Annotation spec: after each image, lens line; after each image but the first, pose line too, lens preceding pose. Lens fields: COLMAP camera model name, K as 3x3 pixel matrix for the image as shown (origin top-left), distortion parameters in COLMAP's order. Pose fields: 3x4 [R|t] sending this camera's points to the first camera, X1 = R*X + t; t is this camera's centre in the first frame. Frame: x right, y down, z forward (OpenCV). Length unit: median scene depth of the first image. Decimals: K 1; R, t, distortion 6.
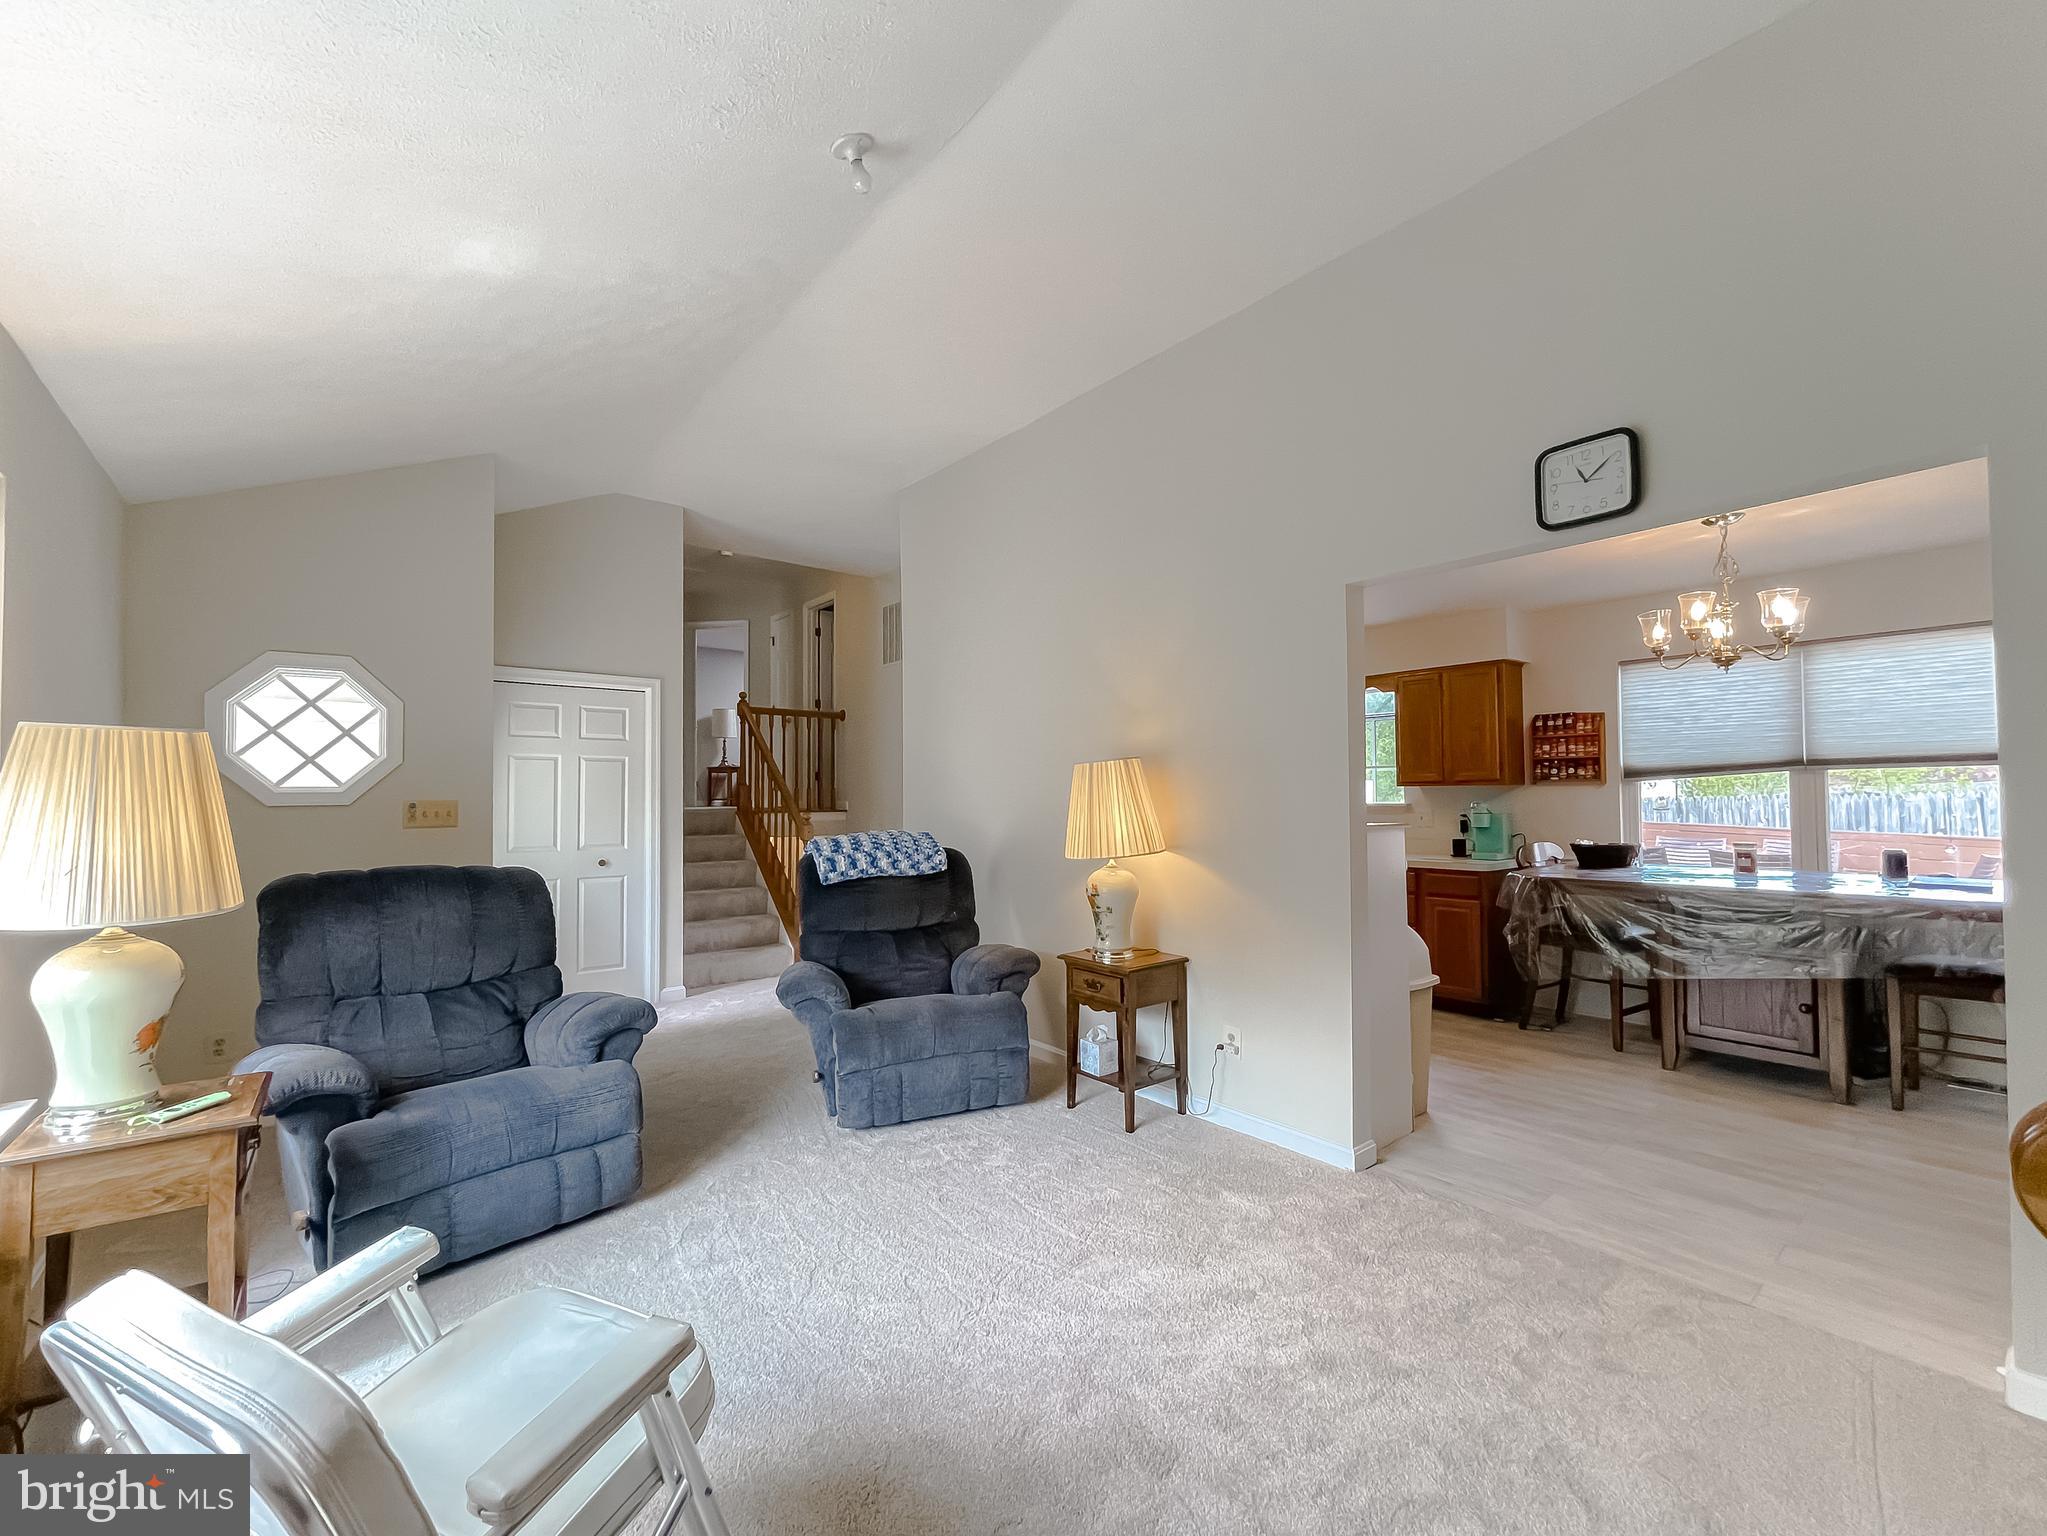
lens RADIAL K [[841.1, 0, 1013.0], [0, 841.1, 771.9], [0, 0, 1]] dist [0.000491, -0.000068]
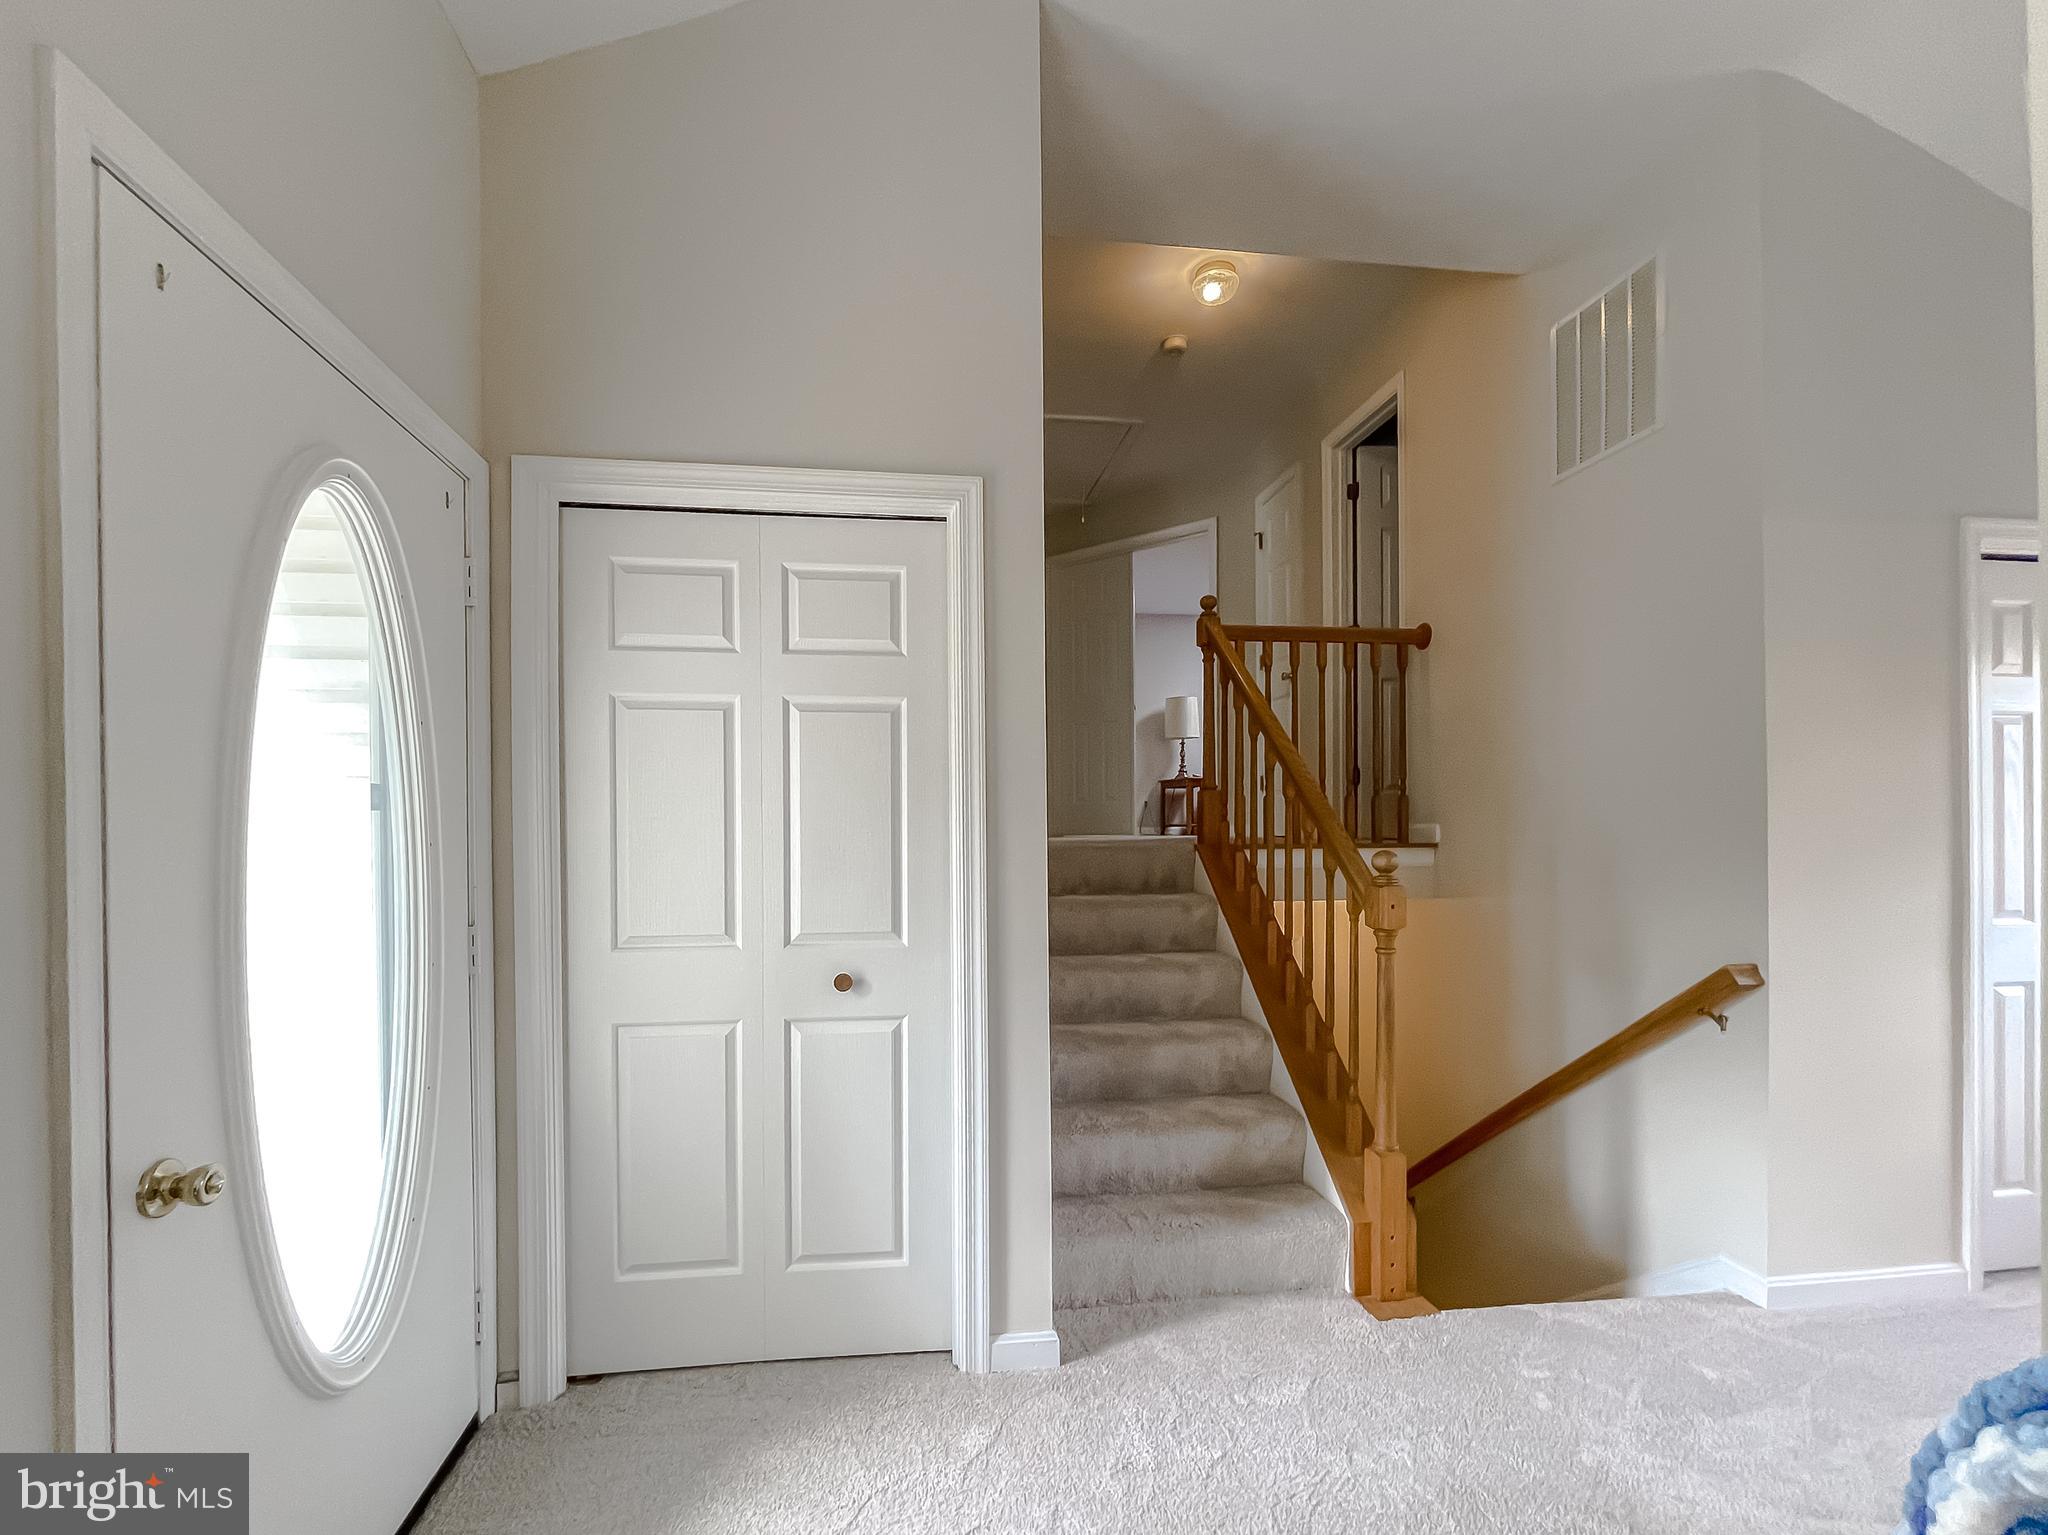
lens RADIAL K [[819.2, 0, 996.9], [0, 819.2, 837.5], [0, 0, 1]] dist [0.000657, -0.000050]
pose [[0.845651, 0.005716, -0.533705, -0.227857], [0.017200, 0.999131, 0.037955, 0.029855], [0.533459, -0.041276, 0.844819, 0.705328]]
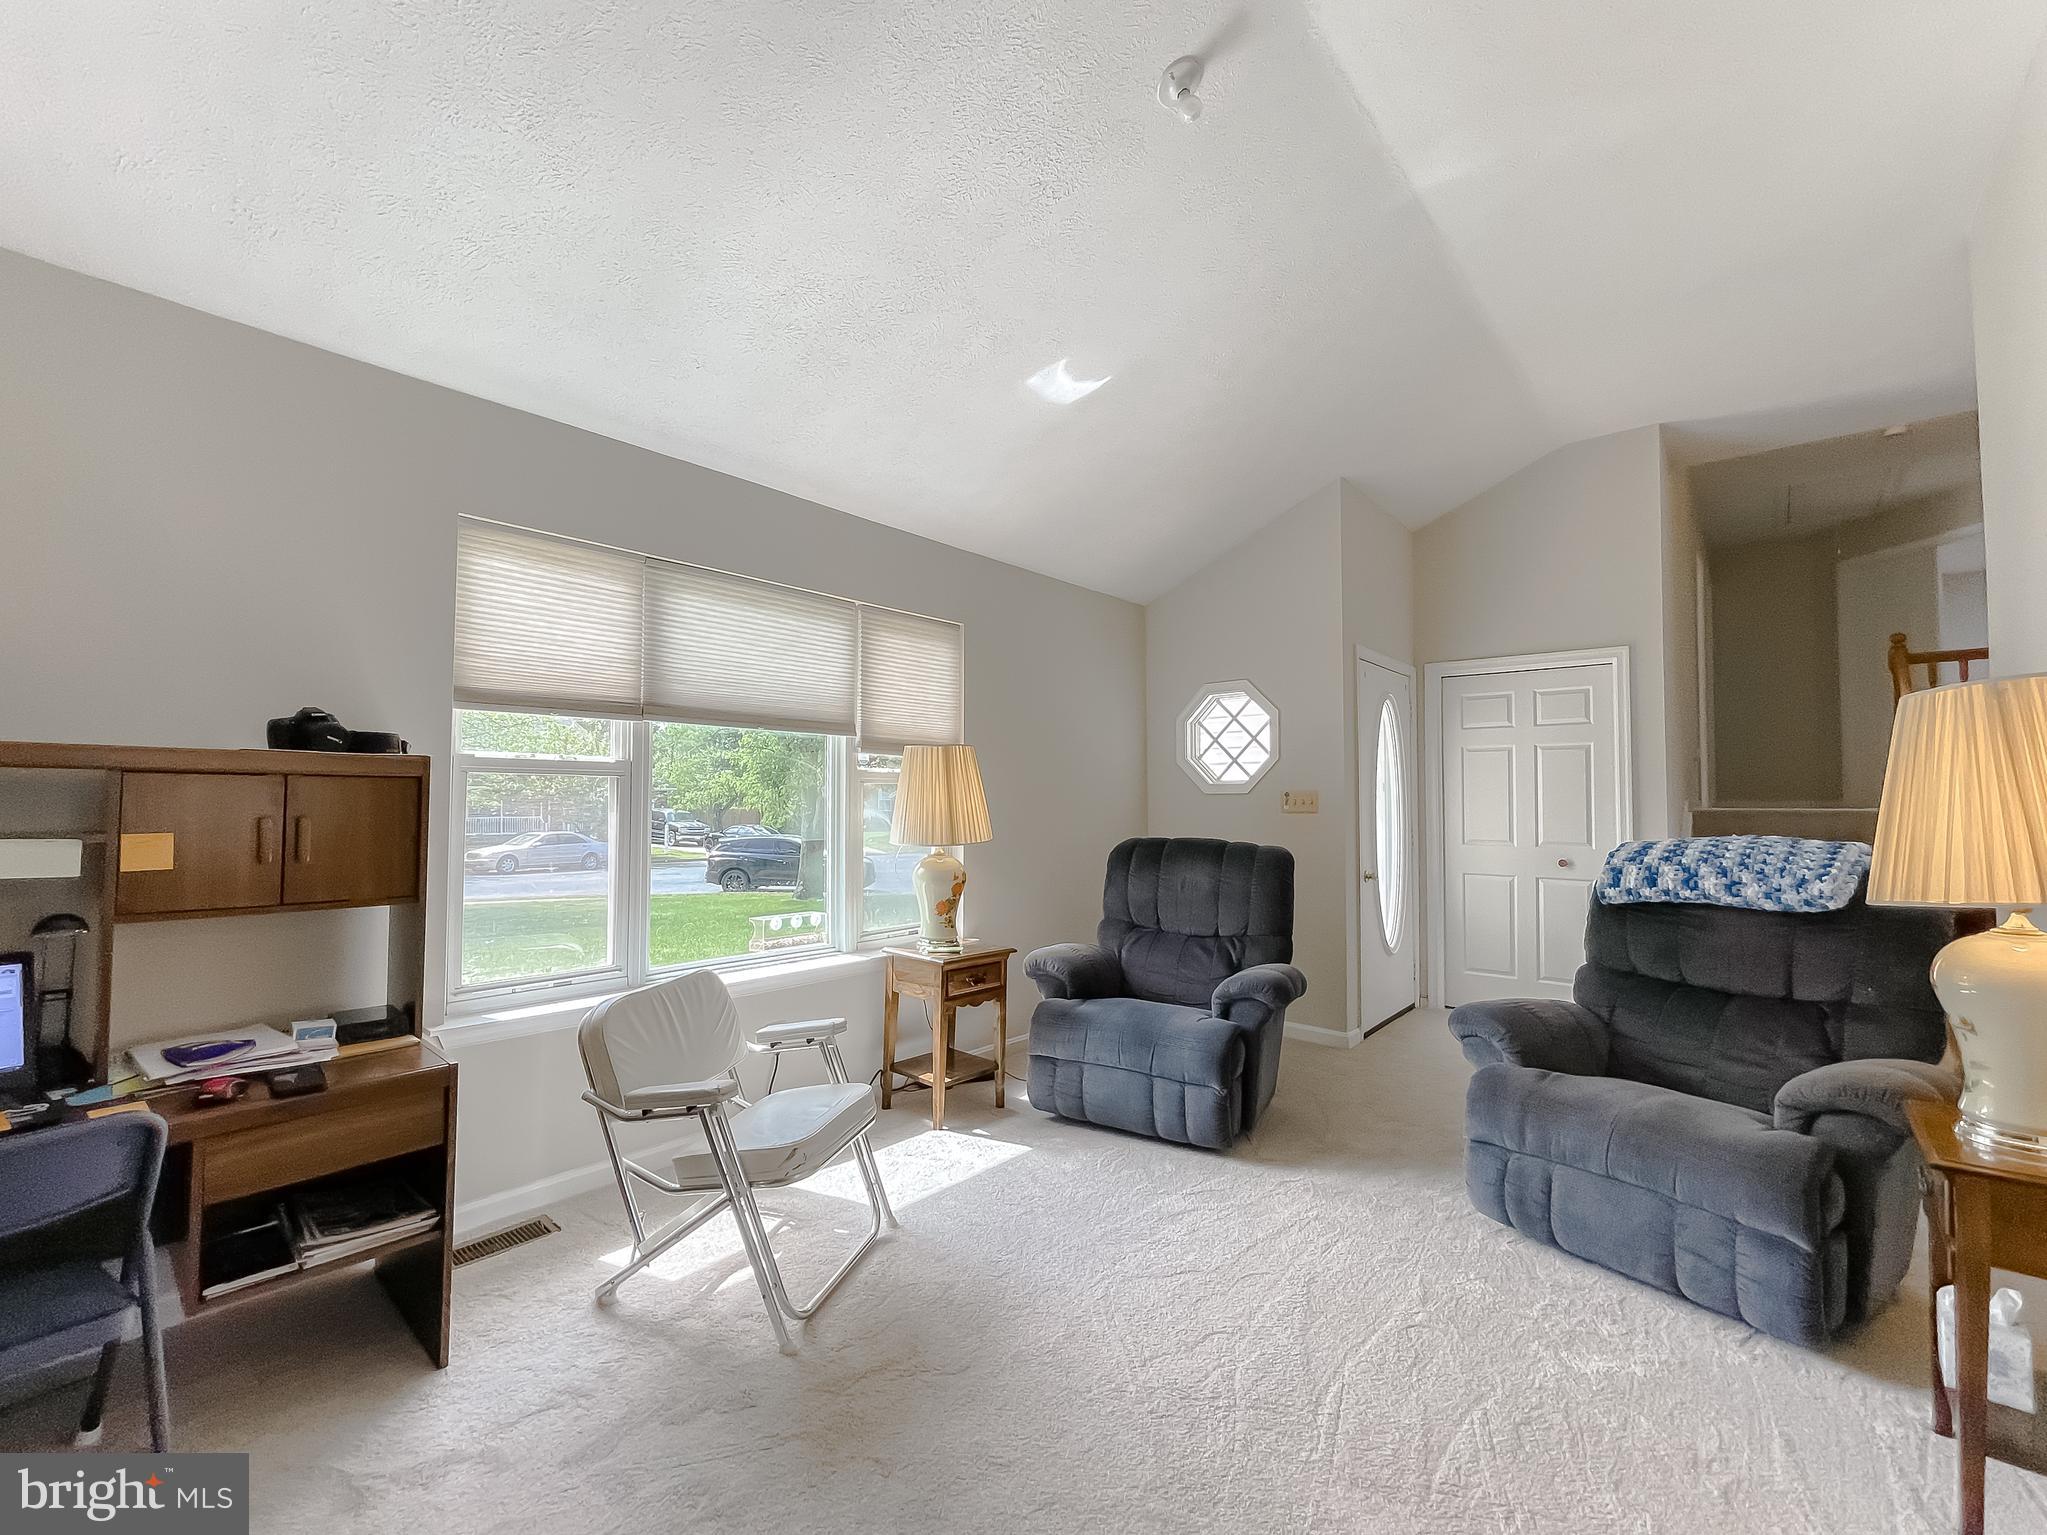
lens RADIAL K [[861.3, 0, 1029.6], [0, 861.3, 772.2], [0, 0, 1]] dist [-0.012674, 0.009795]
pose [[0.180965, -0.027717, -0.983099, 0.294020], [0.024418, 0.999421, -0.023682, 0.018951], [0.983186, -0.019720, 0.181537, 0.272482]]
